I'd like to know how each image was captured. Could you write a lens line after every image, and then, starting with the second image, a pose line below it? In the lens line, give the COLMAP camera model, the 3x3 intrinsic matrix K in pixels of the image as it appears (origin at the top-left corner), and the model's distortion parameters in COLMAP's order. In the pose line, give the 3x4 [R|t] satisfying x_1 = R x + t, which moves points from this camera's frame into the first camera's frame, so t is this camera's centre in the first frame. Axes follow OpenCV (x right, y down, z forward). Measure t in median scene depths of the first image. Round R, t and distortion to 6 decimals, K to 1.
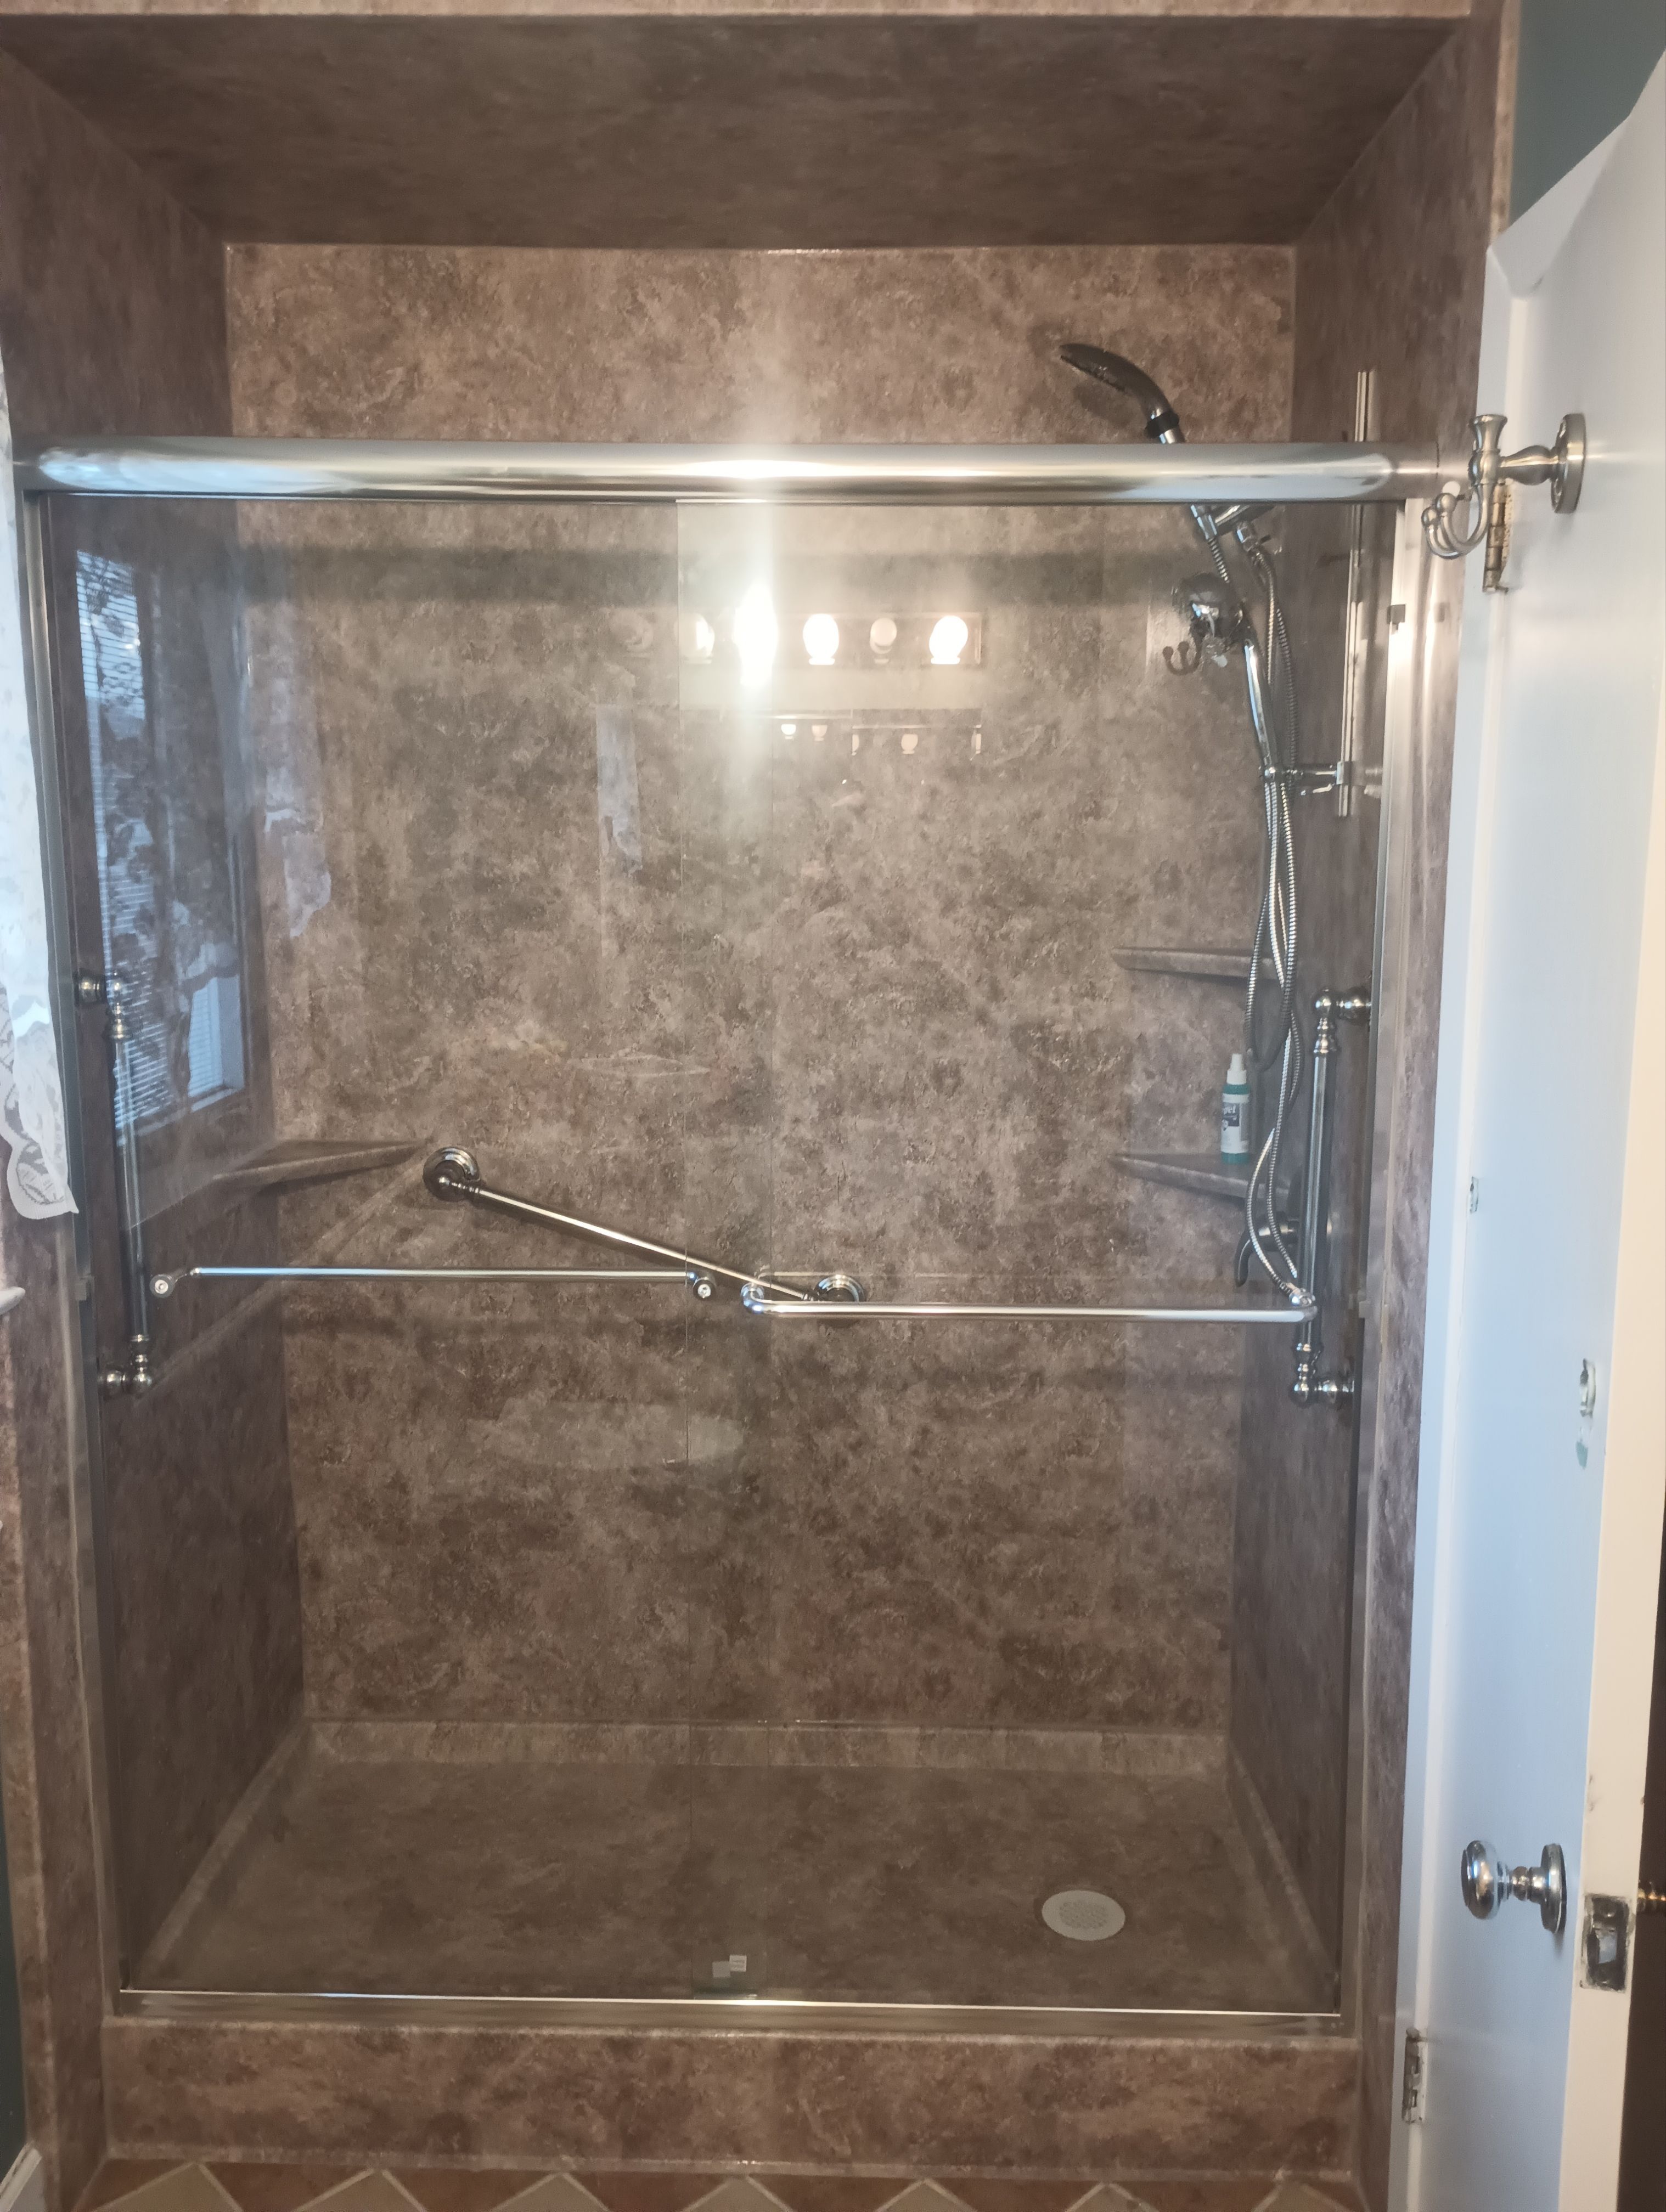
lens RADIAL K [[1830.6, 0, 830.9], [0, 1830.6, 1104.6], [0, 0, 1]] dist [0.070244, -0.085524]
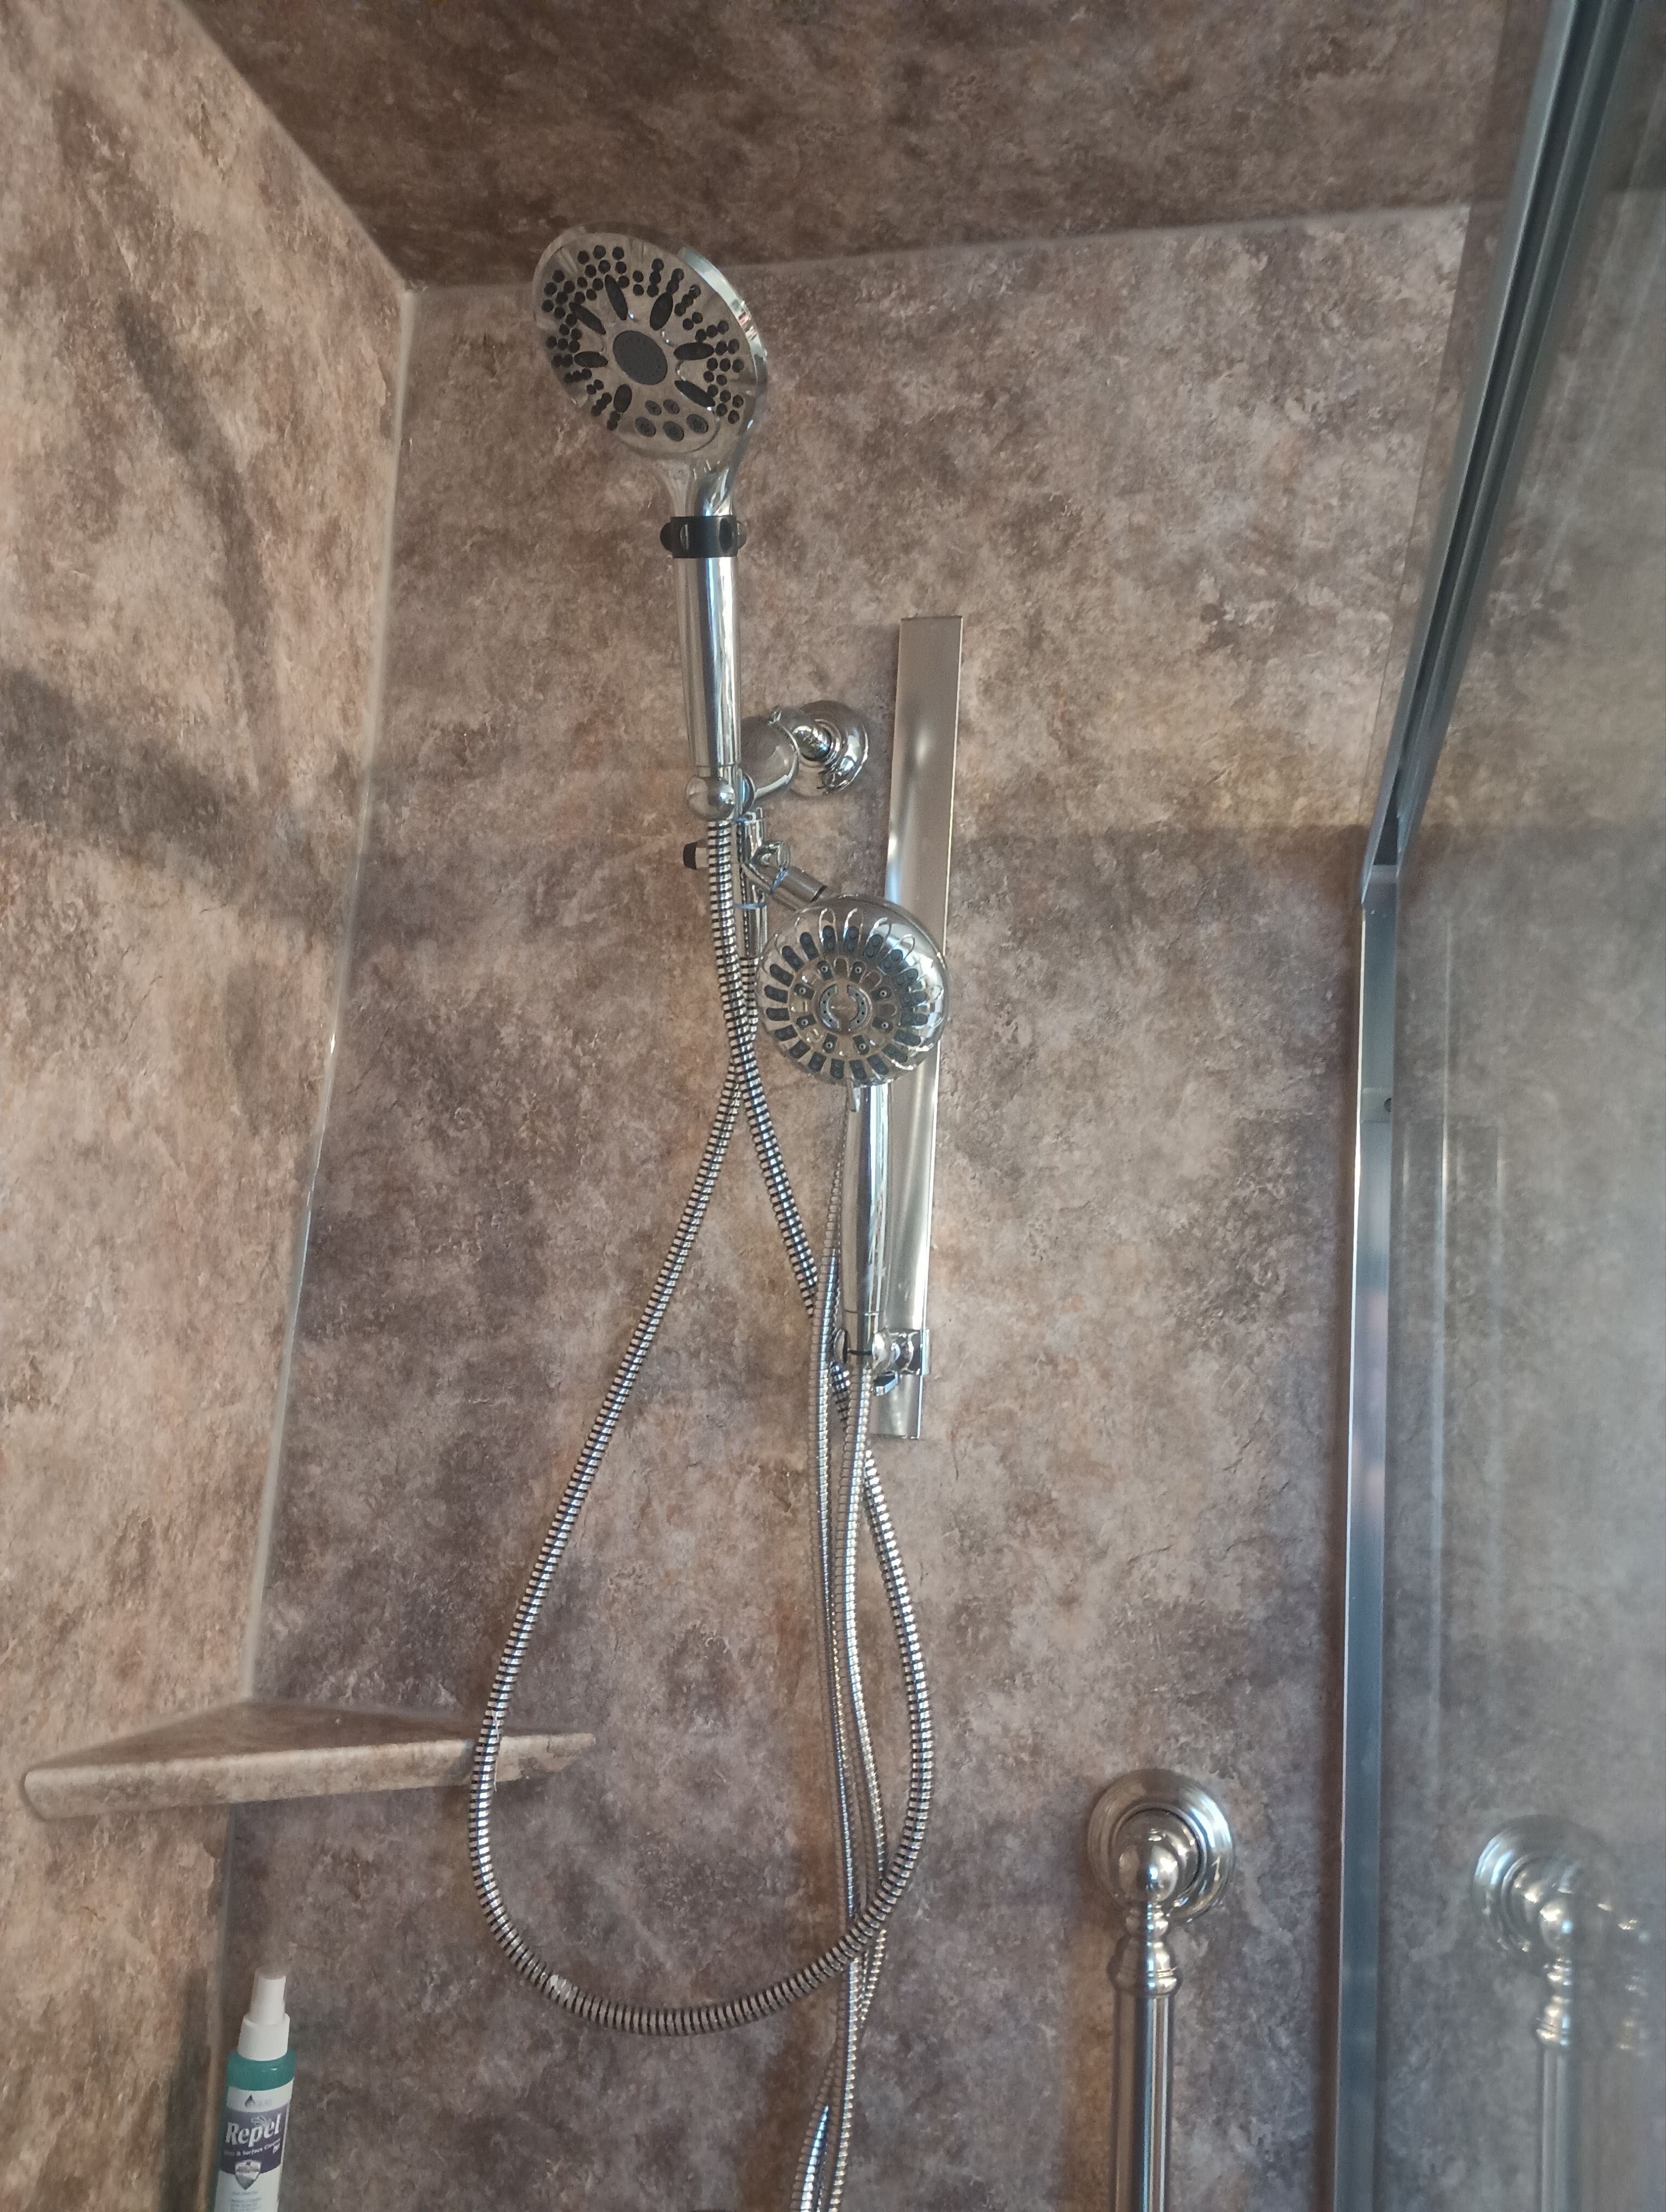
lens RADIAL K [[1830.6, 0, 833.8], [0, 1830.6, 1104.6], [0, 0, 1]] dist [0.070244, -0.085524]
pose [[0.208335, 0.132681, 0.969016, -0.179919], [0.099154, 0.982786, -0.155884, -0.140916], [-0.973019, 0.128558, 0.191593, 0.763213]]
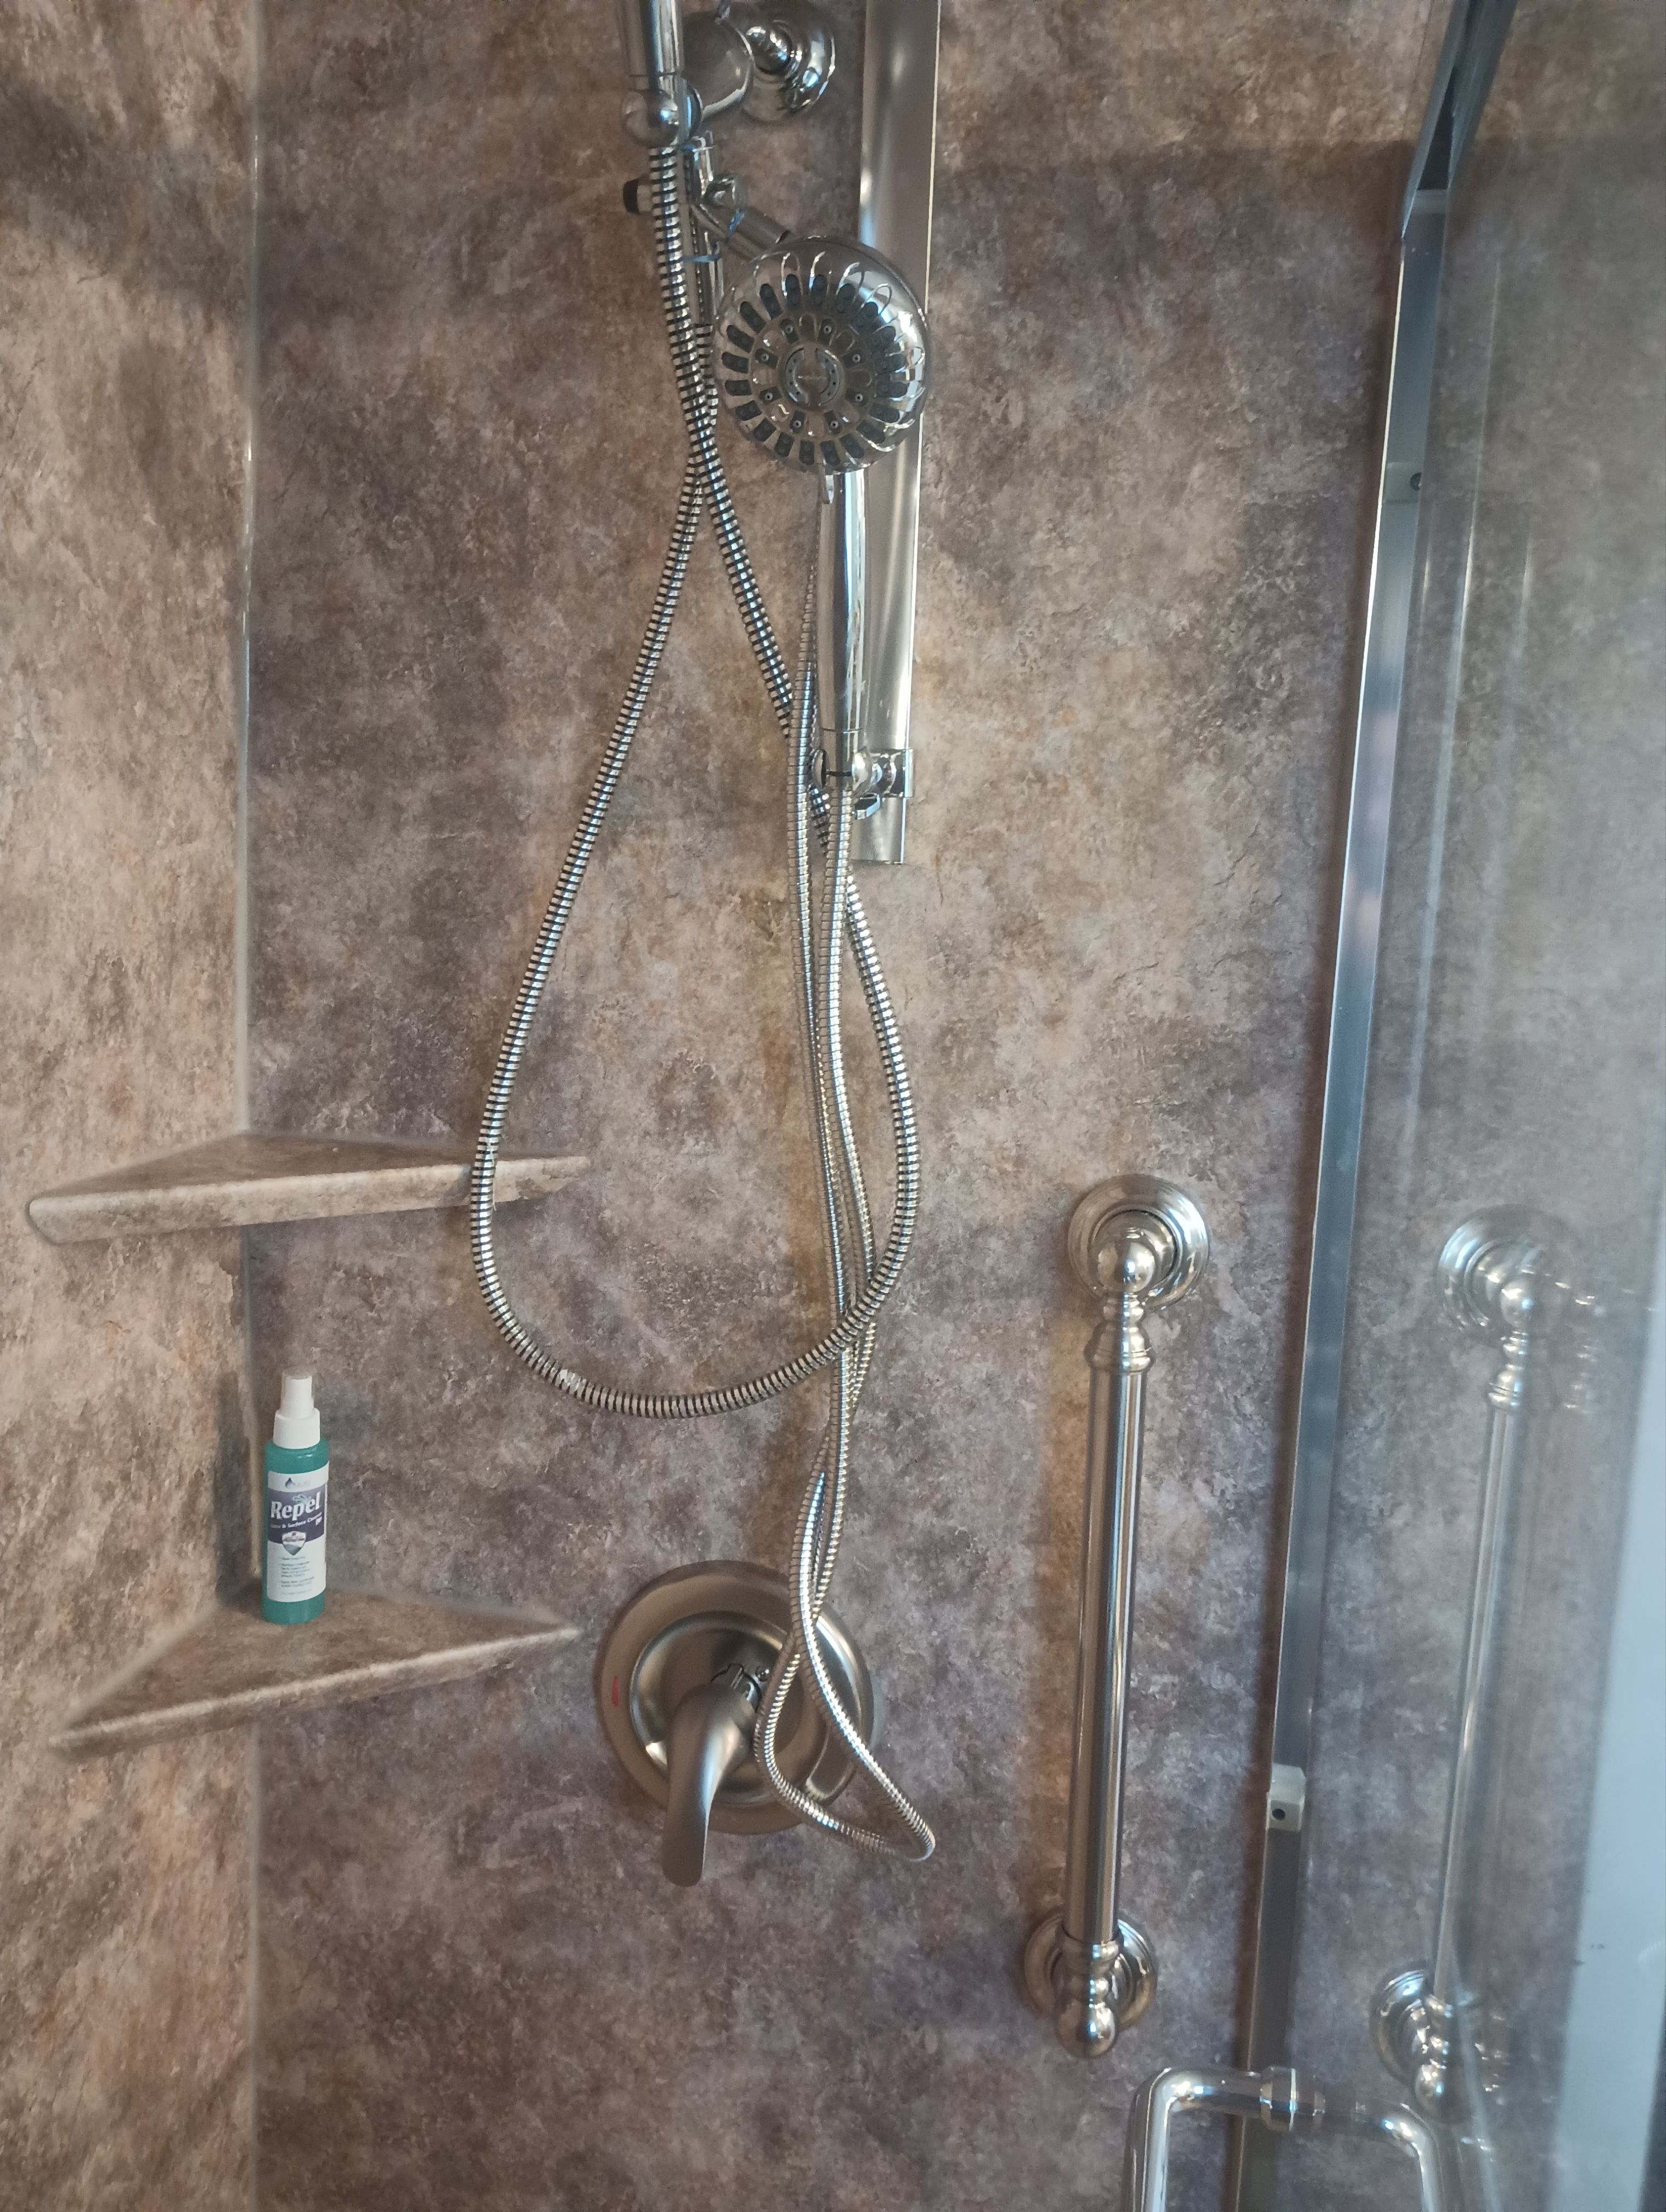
lens RADIAL K [[1830.6, 0, 830.3], [0, 1830.6, 1107.7], [0, 0, 1]] dist [0.070244, -0.085524]
pose [[0.203025, -0.164239, 0.965301, -0.164349], [0.122604, 0.982338, 0.141352, -0.135662], [-0.971468, 0.089652, 0.219576, 0.765506]]
